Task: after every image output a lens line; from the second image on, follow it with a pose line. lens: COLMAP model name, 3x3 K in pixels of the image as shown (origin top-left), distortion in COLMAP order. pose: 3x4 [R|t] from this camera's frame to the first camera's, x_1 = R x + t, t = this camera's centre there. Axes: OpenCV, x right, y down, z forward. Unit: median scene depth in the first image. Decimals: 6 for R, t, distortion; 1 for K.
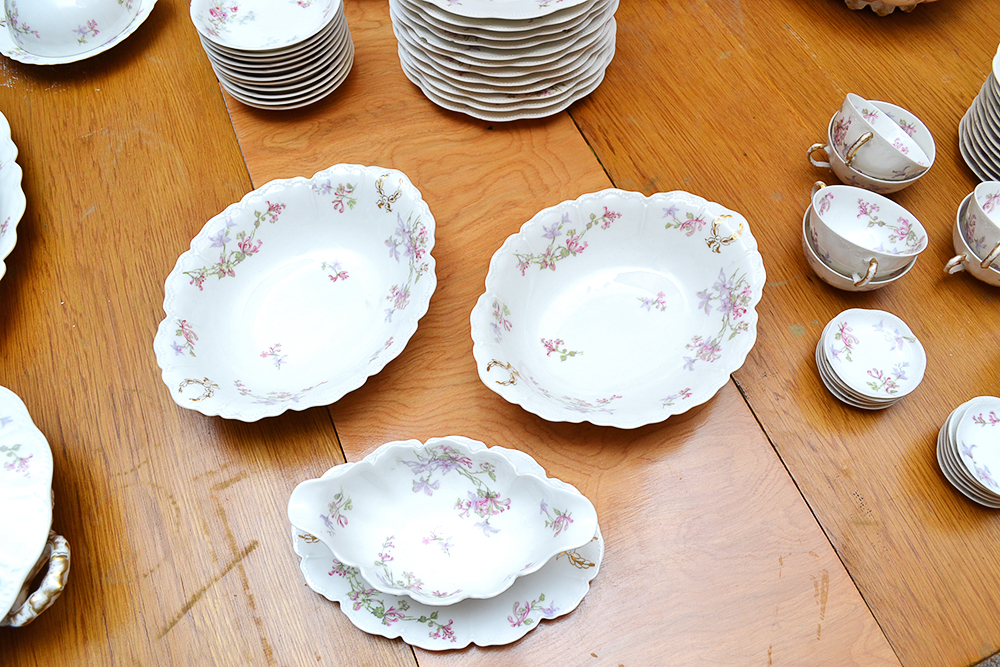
lens RADIAL K [[792.7, 0, 500.0], [0, 792.7, 333.5], [0, 0, 1]] dist [-0.084861, 0.009940]
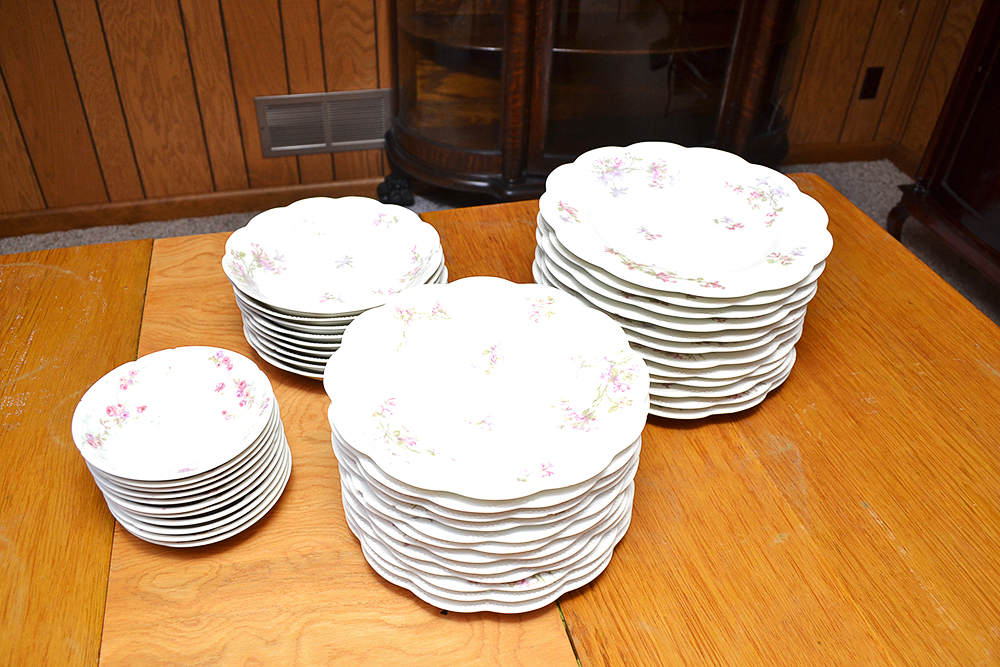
lens RADIAL K [[792.7, 0, 500.0], [0, 792.7, 333.5], [0, 0, 1]] dist [-0.084861, 0.009940]
pose [[0.989695, 0.115062, -0.085231, 0.069104], [-0.139432, 0.909889, -0.390718, -0.218798], [0.032594, 0.398575, 0.916556, 0.246089]]
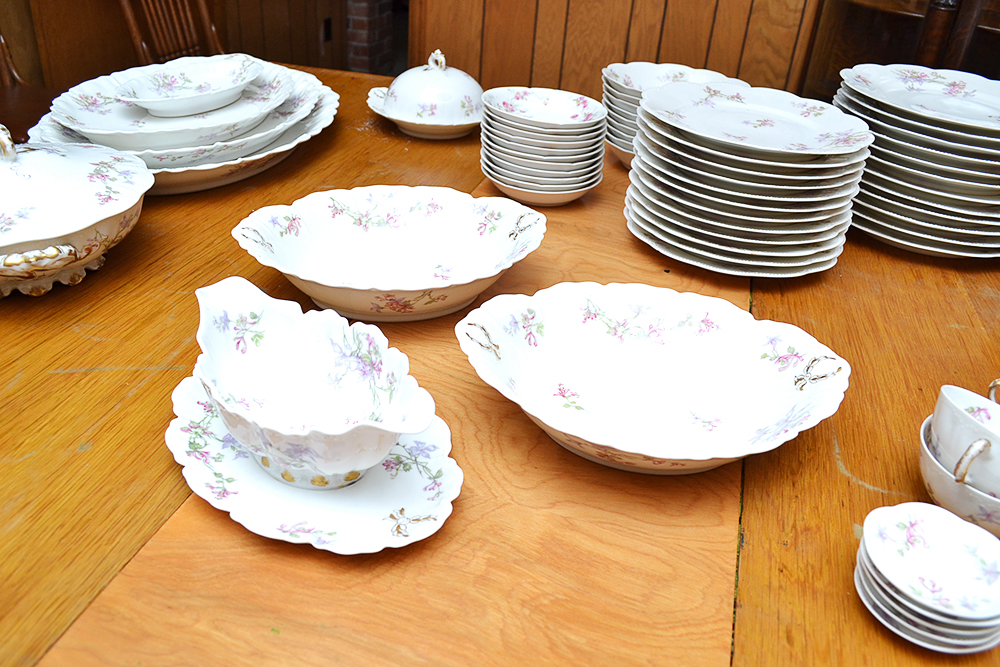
lens RADIAL K [[792.7, 0, 500.0], [0, 792.7, 333.5], [0, 0, 1]] dist [-0.084861, 0.009940]
pose [[0.772224, 0.373659, -0.513857, 0.356497], [-0.588632, 0.725163, -0.357283, 0.264085], [0.239128, 0.578375, 0.779936, 0.231955]]
